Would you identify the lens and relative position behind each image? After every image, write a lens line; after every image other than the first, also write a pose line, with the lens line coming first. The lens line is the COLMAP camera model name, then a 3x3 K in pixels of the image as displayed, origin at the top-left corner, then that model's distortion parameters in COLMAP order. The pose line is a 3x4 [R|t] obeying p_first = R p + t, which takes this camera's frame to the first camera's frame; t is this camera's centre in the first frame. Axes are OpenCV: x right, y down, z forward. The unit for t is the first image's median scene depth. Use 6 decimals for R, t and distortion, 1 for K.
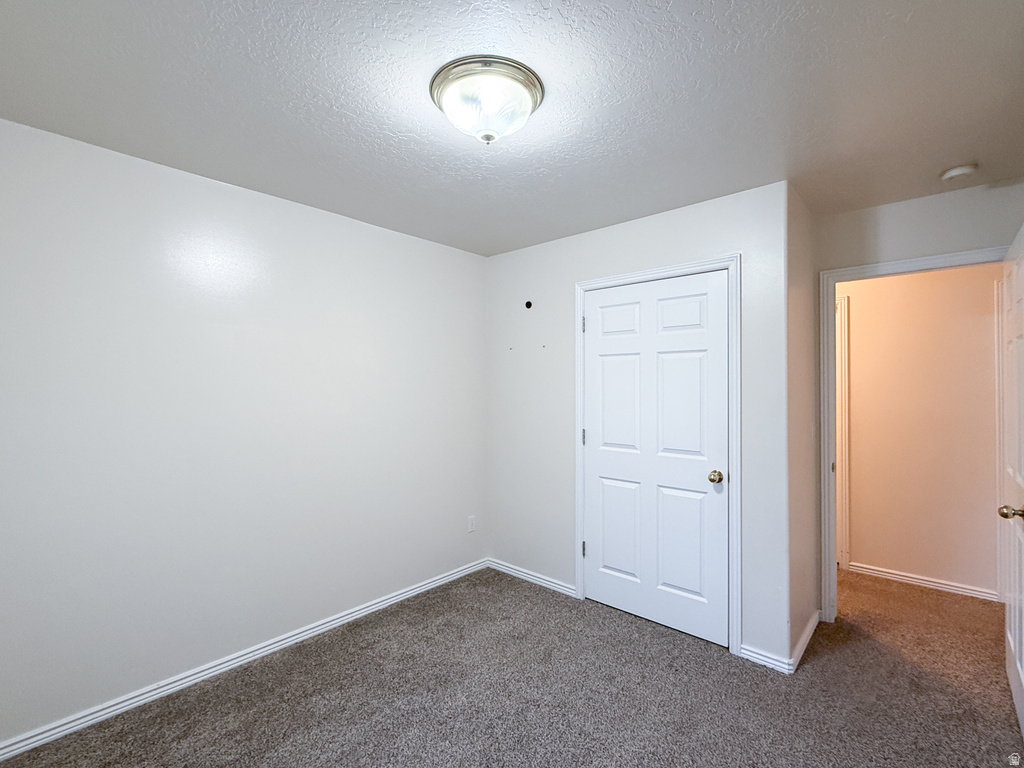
lens RADIAL K [[474.9, 0, 509.9], [0, 474.9, 383.1], [0, 0, 1]] dist [0.001878, 0.000368]
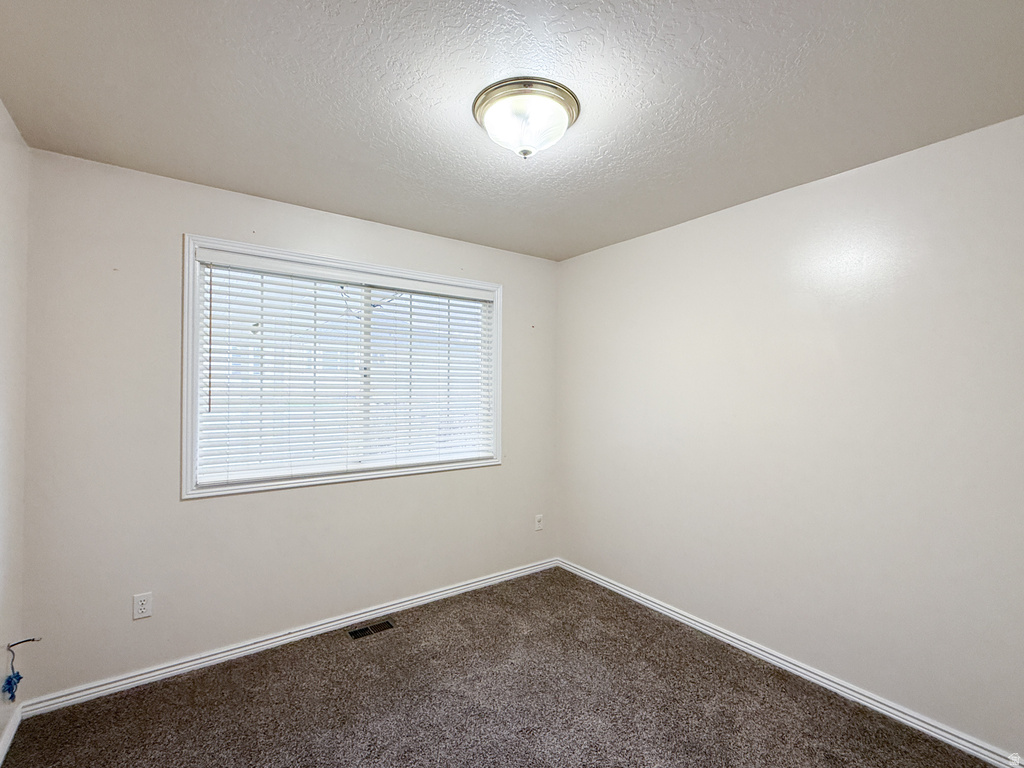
lens RADIAL K [[474.9, 0, 510.1], [0, 474.9, 385.8], [0, 0, 1]] dist [0.001878, 0.000368]
pose [[-0.212671, -0.014447, -0.977017, 0.667948], [-0.003931, 0.999895, -0.013930, 0.022930], [0.977116, 0.000878, -0.212705, 0.811224]]
